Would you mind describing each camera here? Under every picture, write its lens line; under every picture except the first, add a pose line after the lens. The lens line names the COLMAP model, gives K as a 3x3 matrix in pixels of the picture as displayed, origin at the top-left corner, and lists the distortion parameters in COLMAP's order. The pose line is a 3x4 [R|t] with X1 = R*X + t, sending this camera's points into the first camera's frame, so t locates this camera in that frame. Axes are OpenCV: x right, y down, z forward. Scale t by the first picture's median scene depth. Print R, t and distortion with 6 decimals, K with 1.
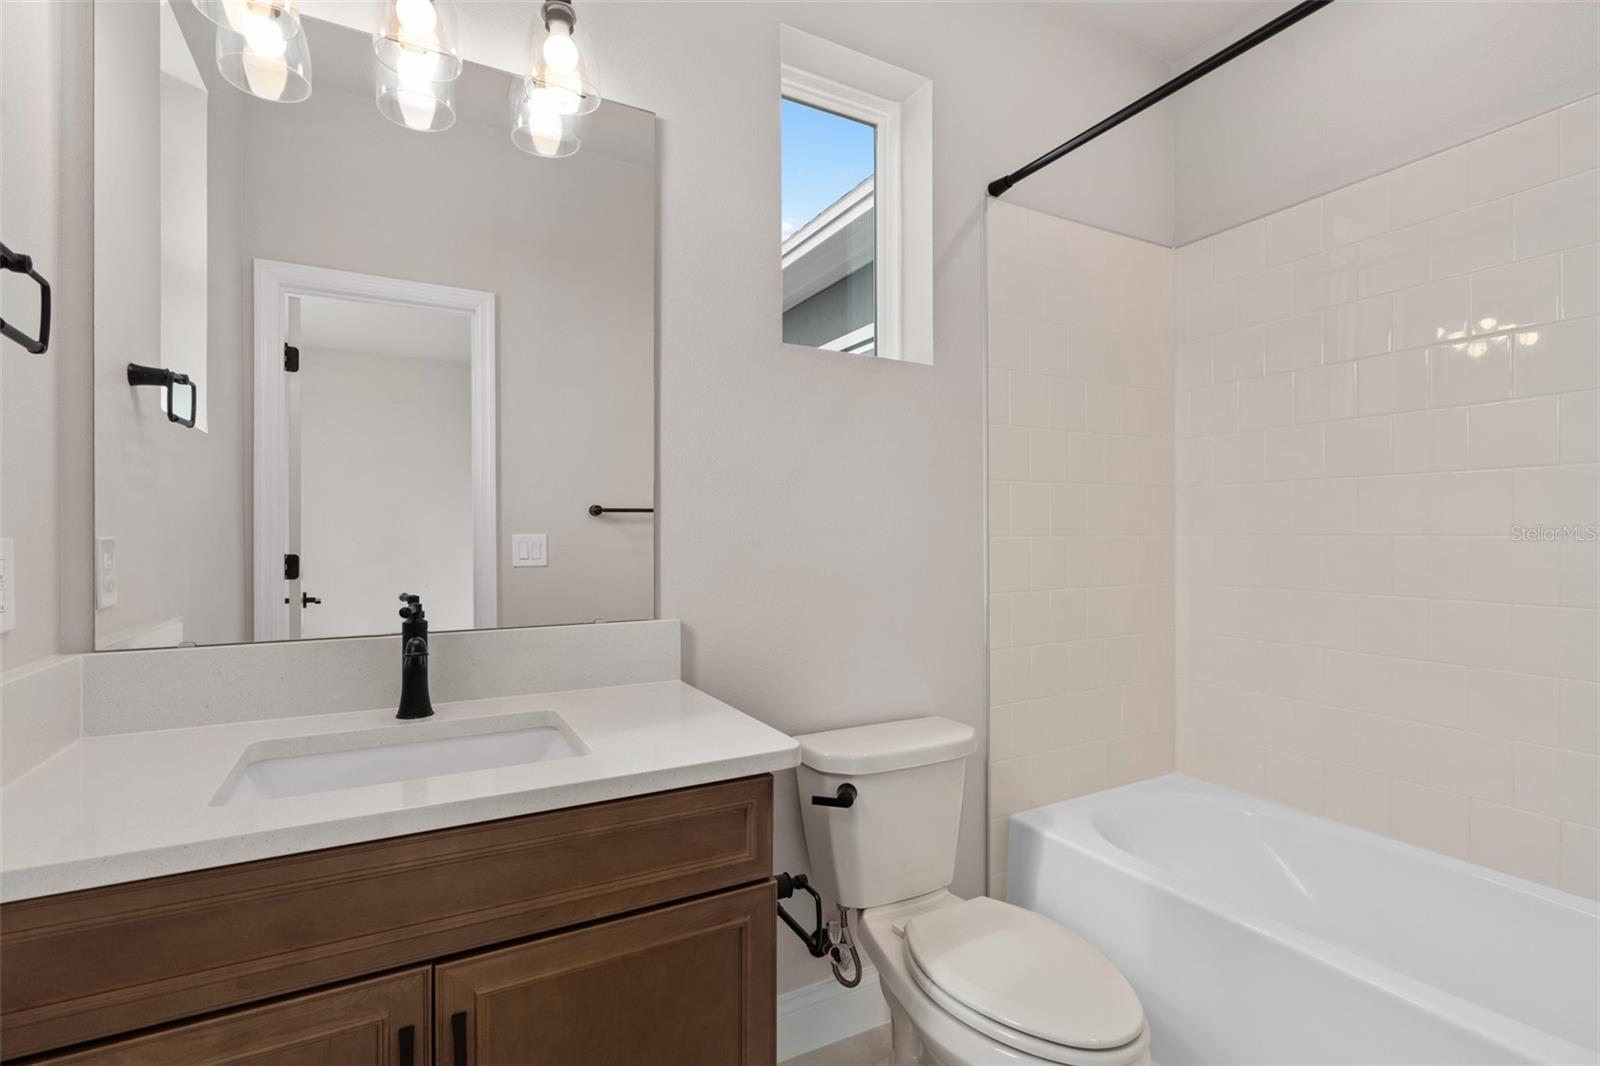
lens RADIAL K [[723.0, 0, 802.5], [0, 723.0, 525.8], [0, 0, 1]] dist [-0.000787, 0.001059]
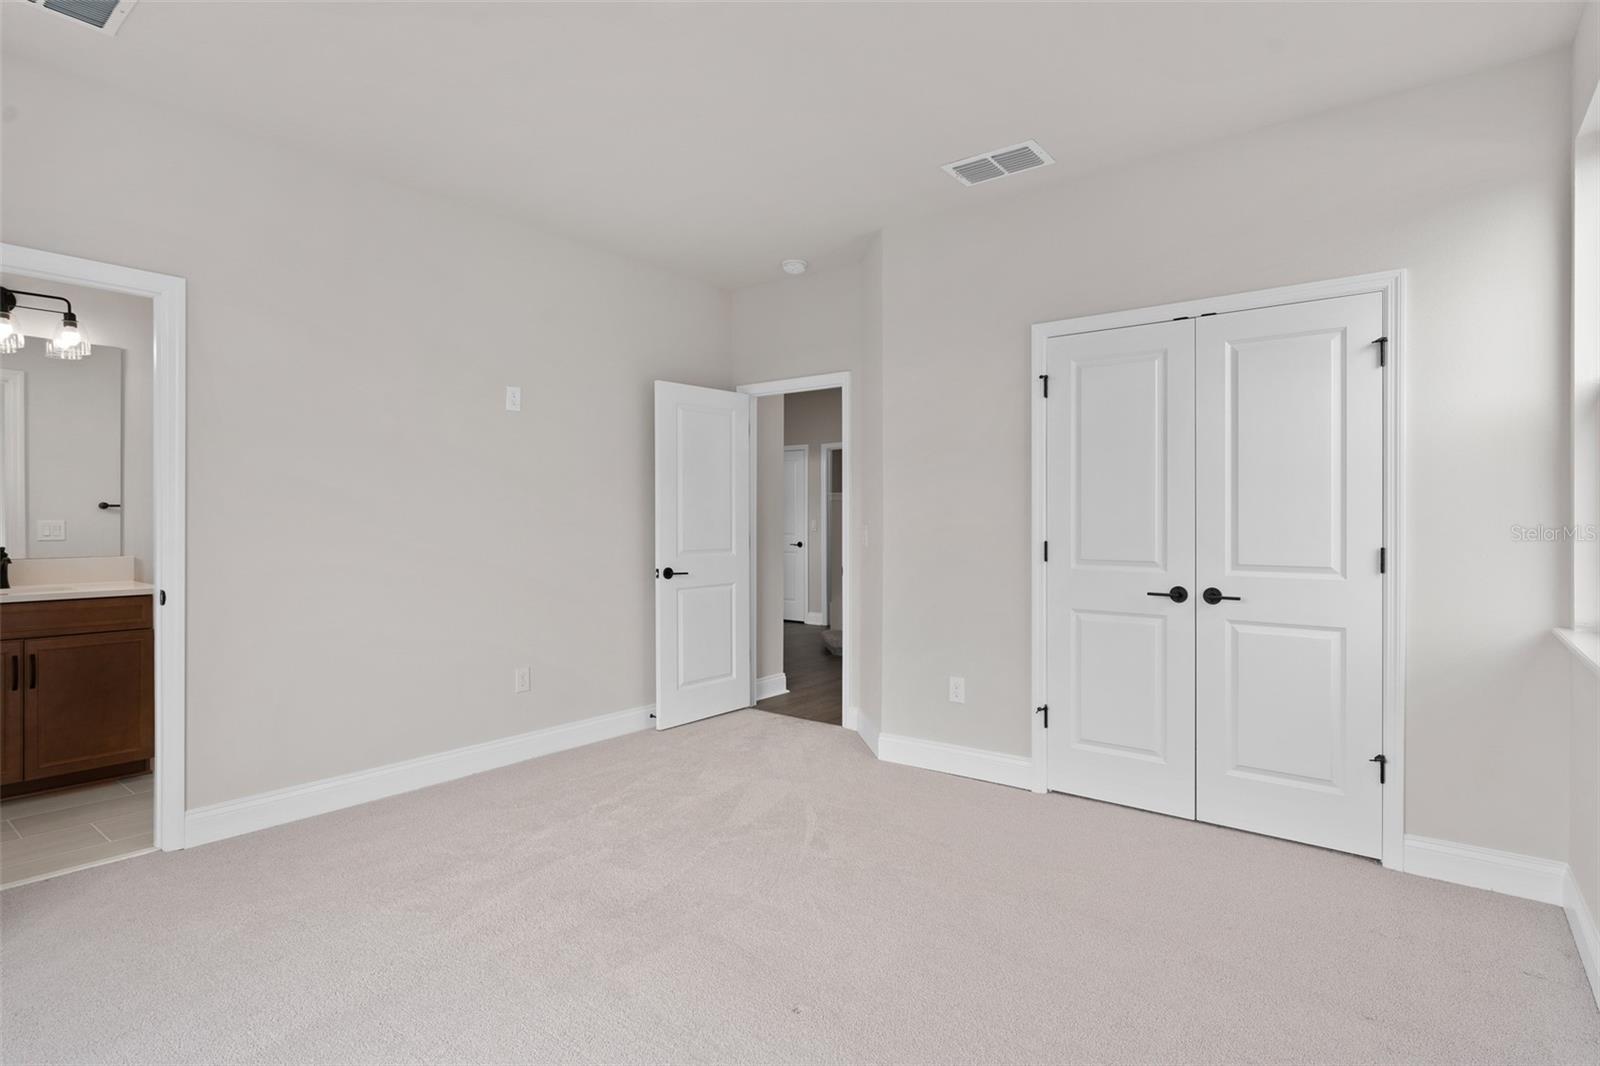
lens RADIAL K [[777.3, 0, 790.1], [0, 777.3, 519.8], [0, 0, 1]] dist [-0.007601, -0.001634]
pose [[0.916011, 0.003720, 0.401137, 1.261332], [-0.007891, 0.999931, 0.008745, -0.050875], [-0.401076, -0.011176, 0.915977, -3.521628]]
